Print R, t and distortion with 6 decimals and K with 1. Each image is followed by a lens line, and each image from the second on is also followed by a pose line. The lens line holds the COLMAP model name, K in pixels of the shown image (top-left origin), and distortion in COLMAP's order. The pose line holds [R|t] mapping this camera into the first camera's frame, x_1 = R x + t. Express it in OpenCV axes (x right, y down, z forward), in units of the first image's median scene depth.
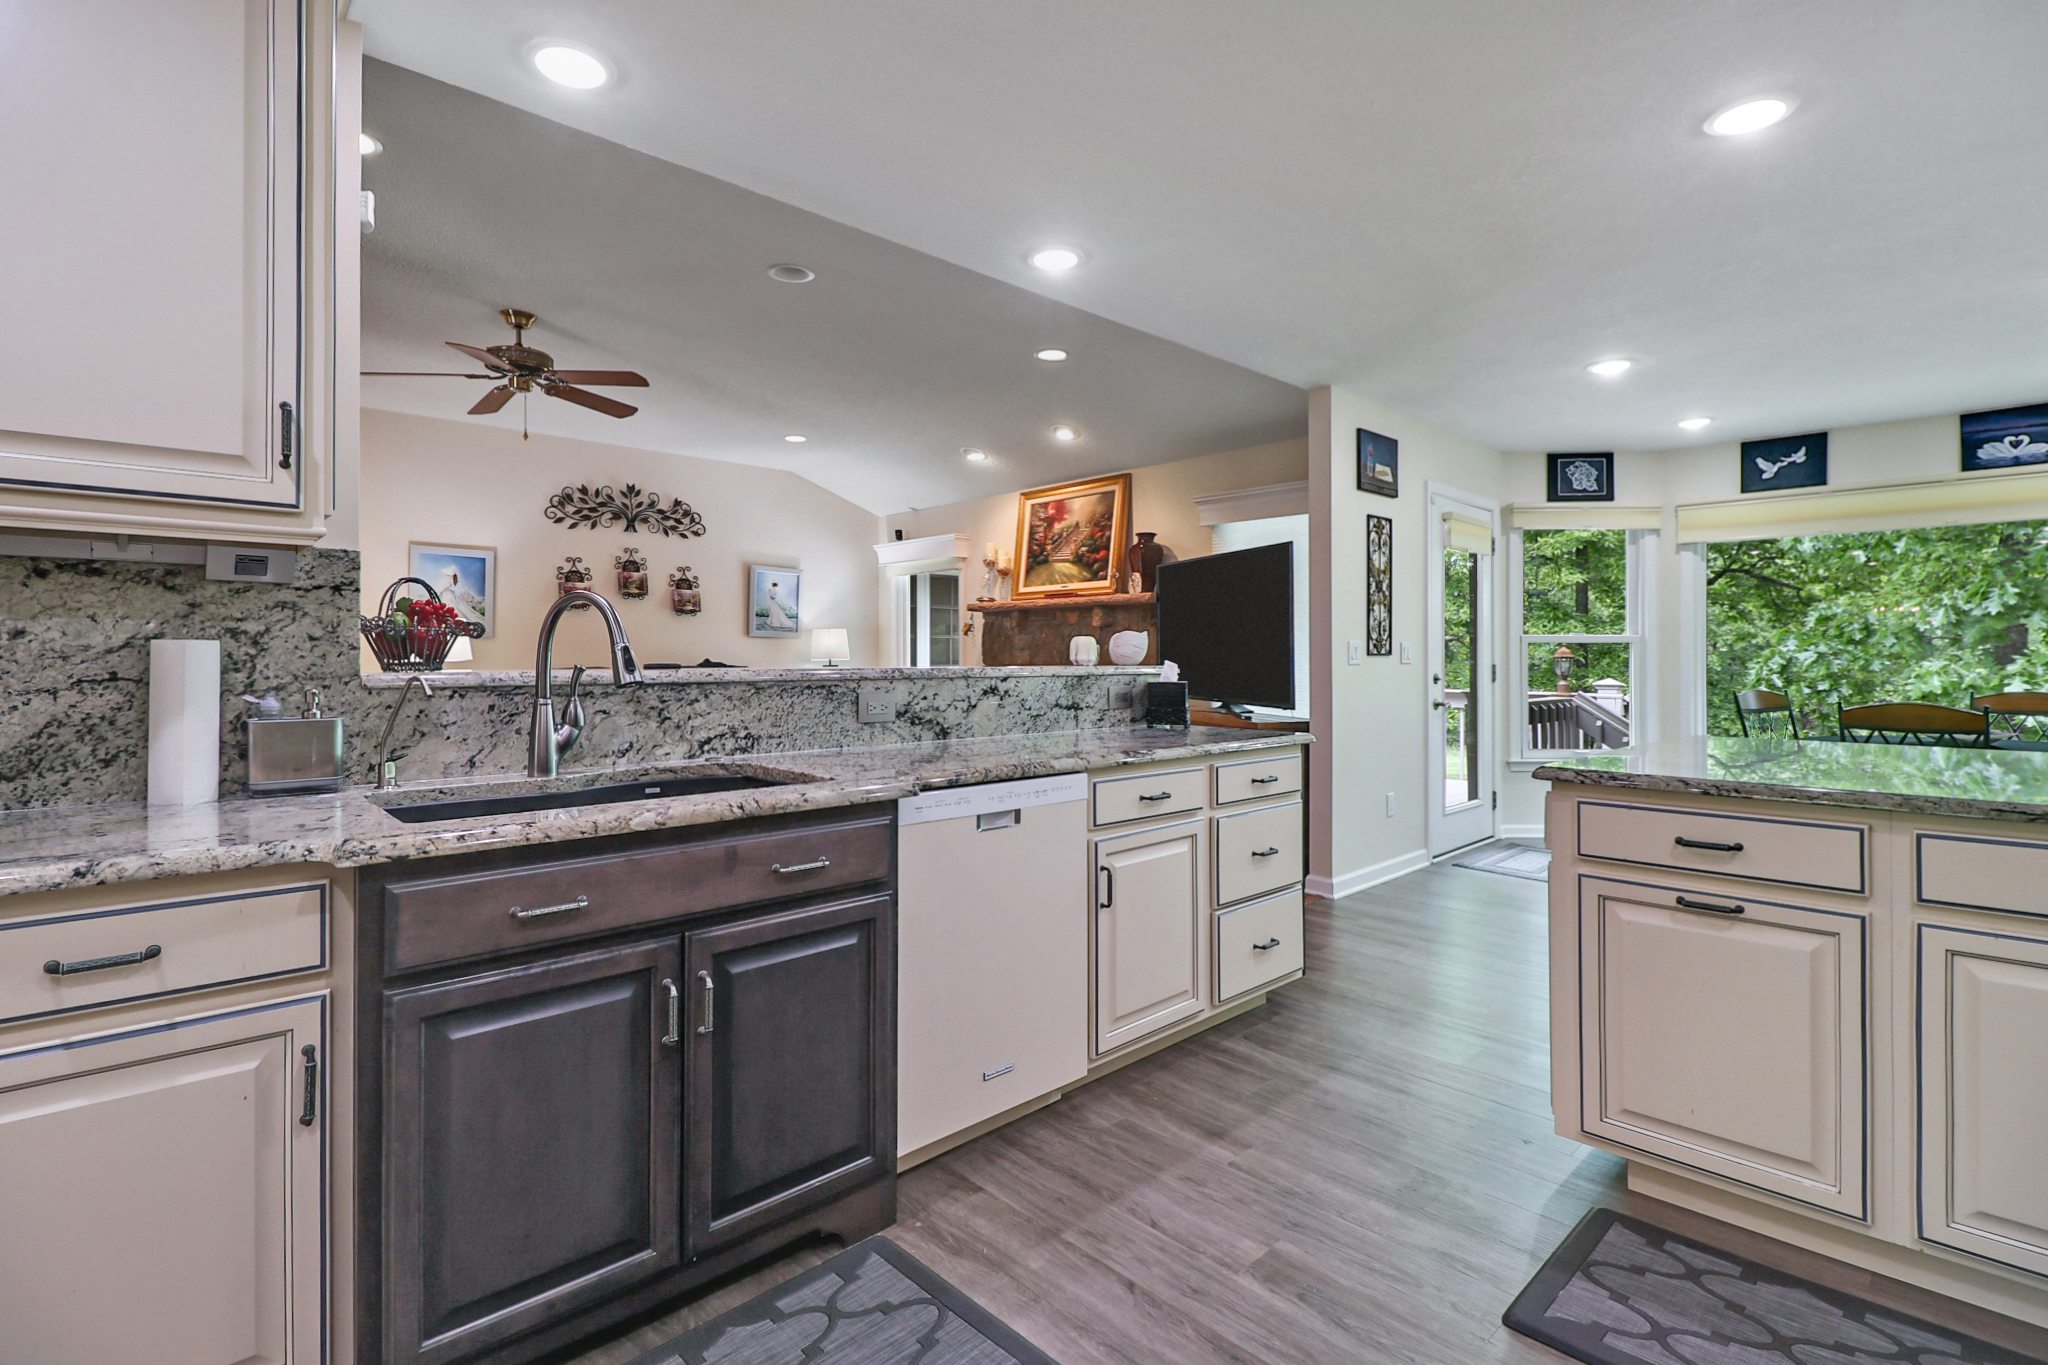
lens RADIAL K [[937.7, 0, 1020.5], [0, 937.7, 654.3], [0, 0, 1]] dist [-0.000631, -0.012056]
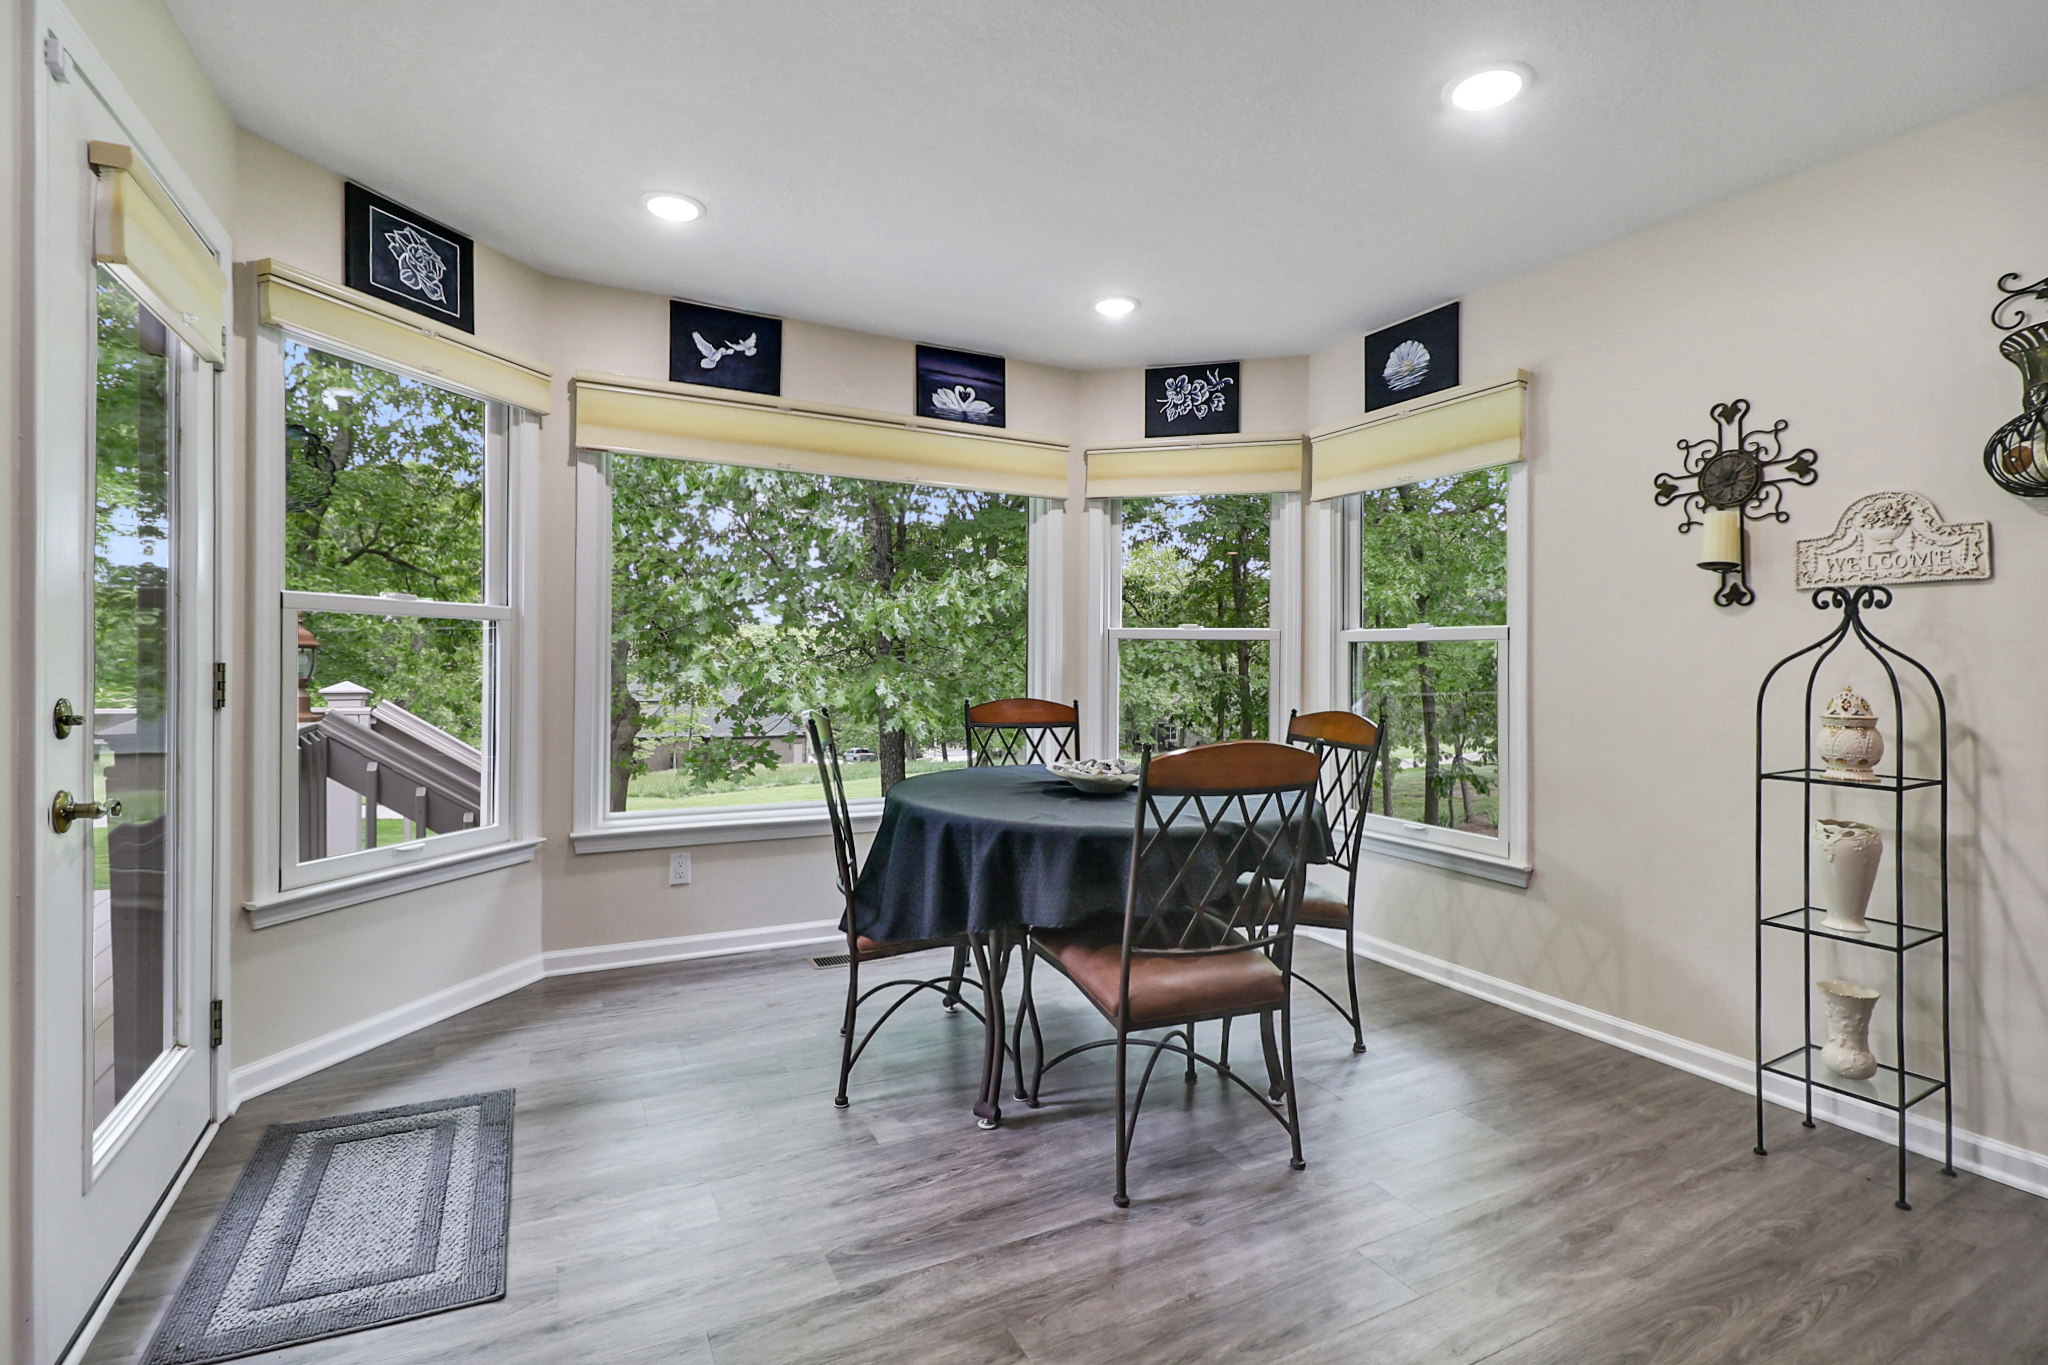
lens RADIAL K [[937.7, 0, 1010.3], [0, 937.7, 666.8], [0, 0, 1]] dist [-0.000631, -0.012056]
pose [[0.270782, -0.005474, 0.962625, 0.231865], [-0.017859, 0.999783, 0.010710, 0.002869], [-0.962475, -0.020092, 0.270625, 0.590936]]
